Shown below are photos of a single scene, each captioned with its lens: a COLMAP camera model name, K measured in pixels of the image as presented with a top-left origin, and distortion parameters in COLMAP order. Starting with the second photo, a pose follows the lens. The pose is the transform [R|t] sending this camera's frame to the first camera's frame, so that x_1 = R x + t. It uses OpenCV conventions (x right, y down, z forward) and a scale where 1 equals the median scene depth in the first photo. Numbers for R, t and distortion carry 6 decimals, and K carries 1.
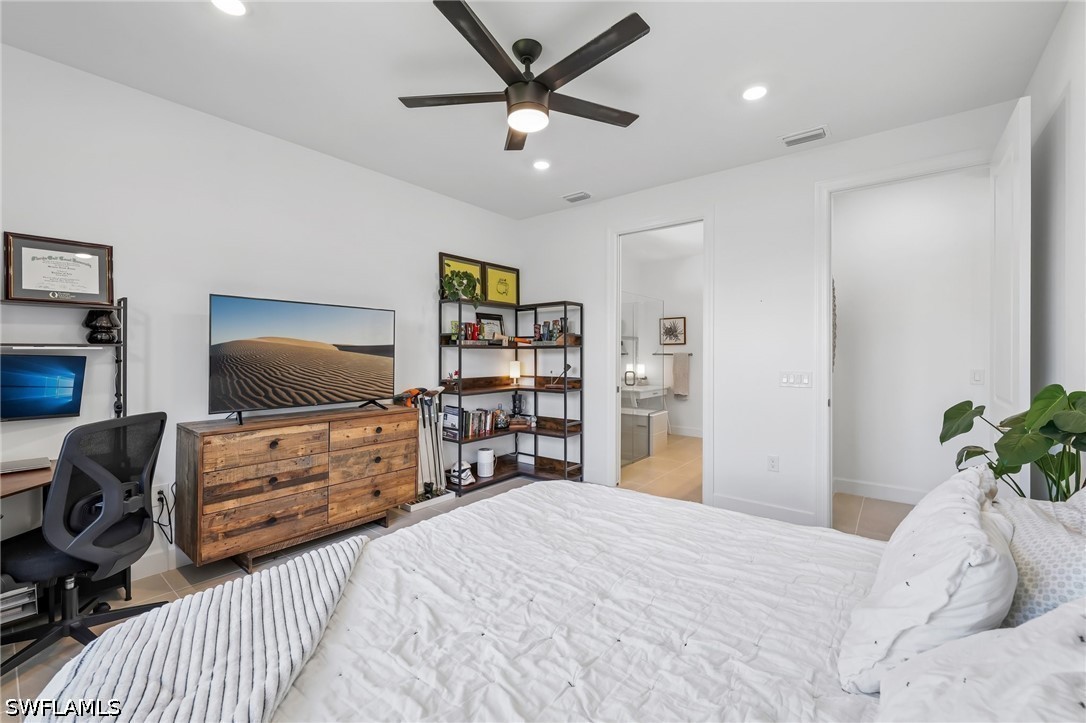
lens RADIAL K [[445.7, 0, 546.9], [0, 445.7, 358.3], [0, 0, 1]] dist [-0.000865, 0.000032]
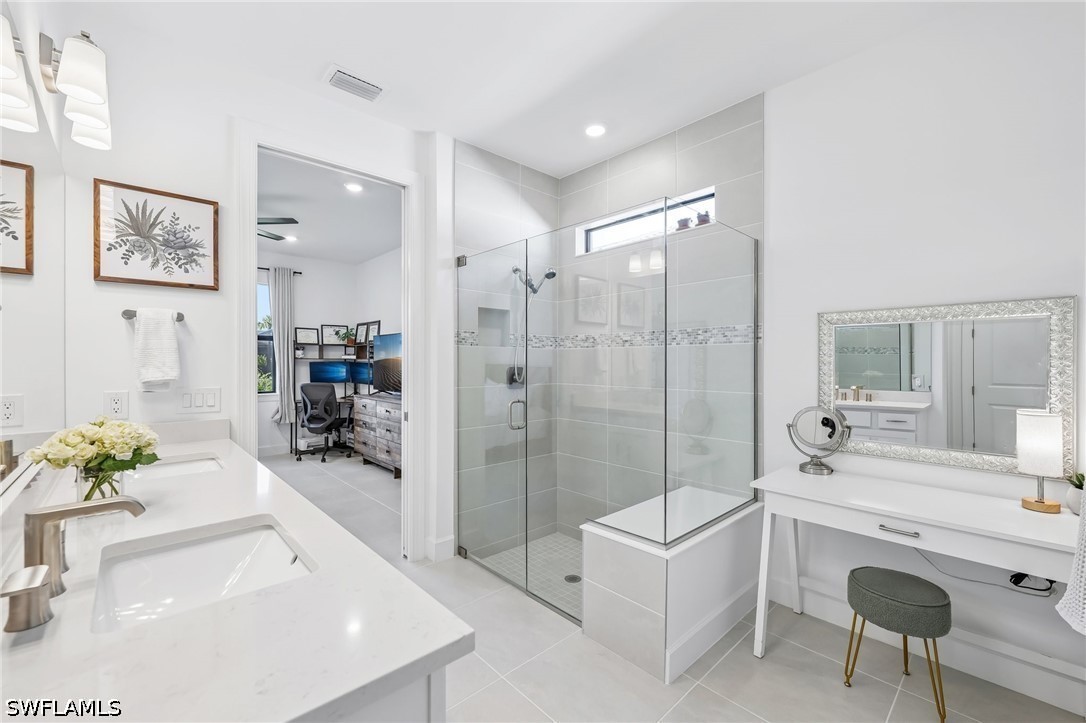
lens RADIAL K [[445.7, 0, 546.9], [0, 445.7, 358.3], [0, 0, 1]] dist [-0.000865, 0.000032]
pose [[-0.139738, -0.005640, -0.990172, 1.079487], [-0.013756, 0.999898, -0.003754, -0.027213], [0.990093, 0.013096, -0.139802, 1.750071]]
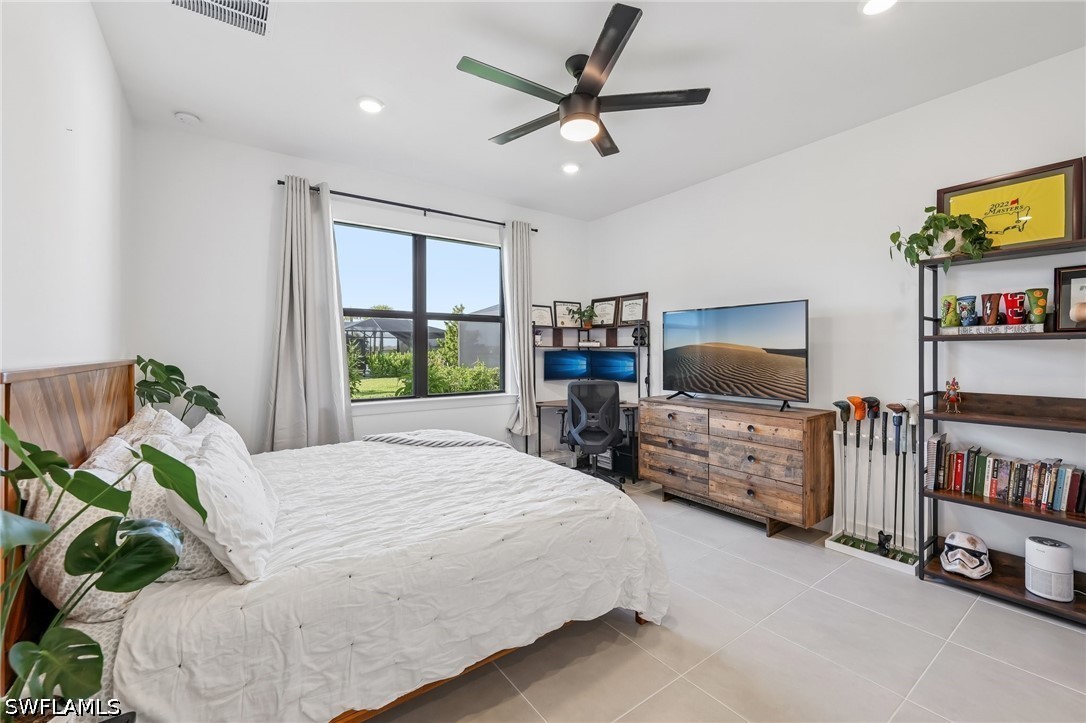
lens RADIAL K [[442.3, 0, 544.0], [0, 442.3, 352.5], [0, 0, 1]] dist [0.000074, -0.000034]
pose [[-0.264805, 0.000641, -0.964302, 0.670837], [-0.010438, 0.999939, 0.003531, -0.003794], [0.964246, 0.011001, -0.264782, 0.807553]]
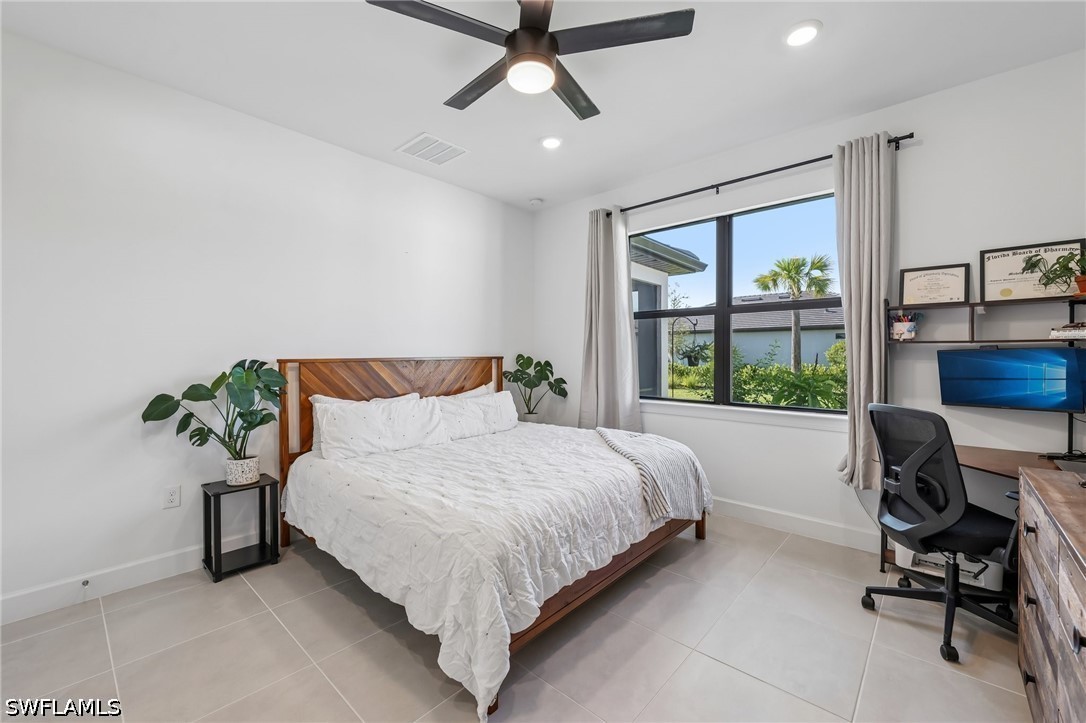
lens RADIAL K [[445.7, 0, 546.9], [0, 445.7, 358.3], [0, 0, 1]] dist [-0.000865, 0.000032]
pose [[-0.998295, -0.000268, 0.058373, -0.088982], [0.001211, 0.999679, 0.025301, -0.009753], [-0.058361, 0.025329, -0.997974, 1.261307]]
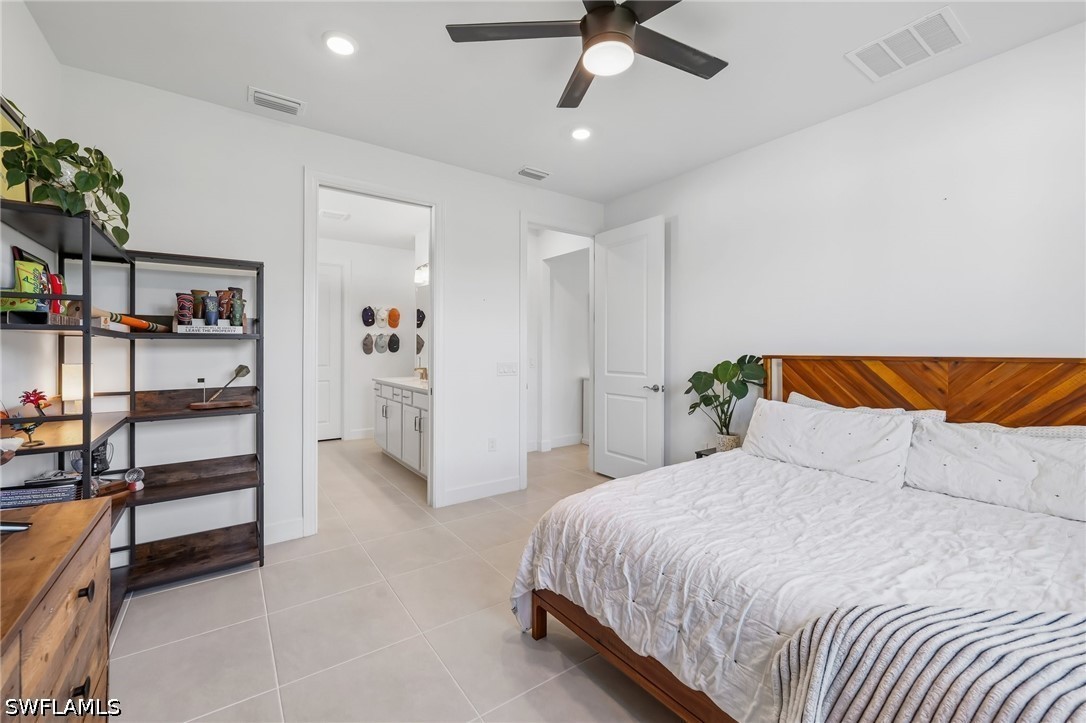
lens RADIAL K [[429.6, 0, 511.5], [0, 429.6, 350.1], [0, 0, 1]] dist [-0.000509, -0.000051]
pose [[0.310369, -0.002440, 0.950613, -0.549163], [0.012450, 0.999921, -0.001498, -0.003132], [-0.950535, 0.012300, 0.310375, 0.655955]]
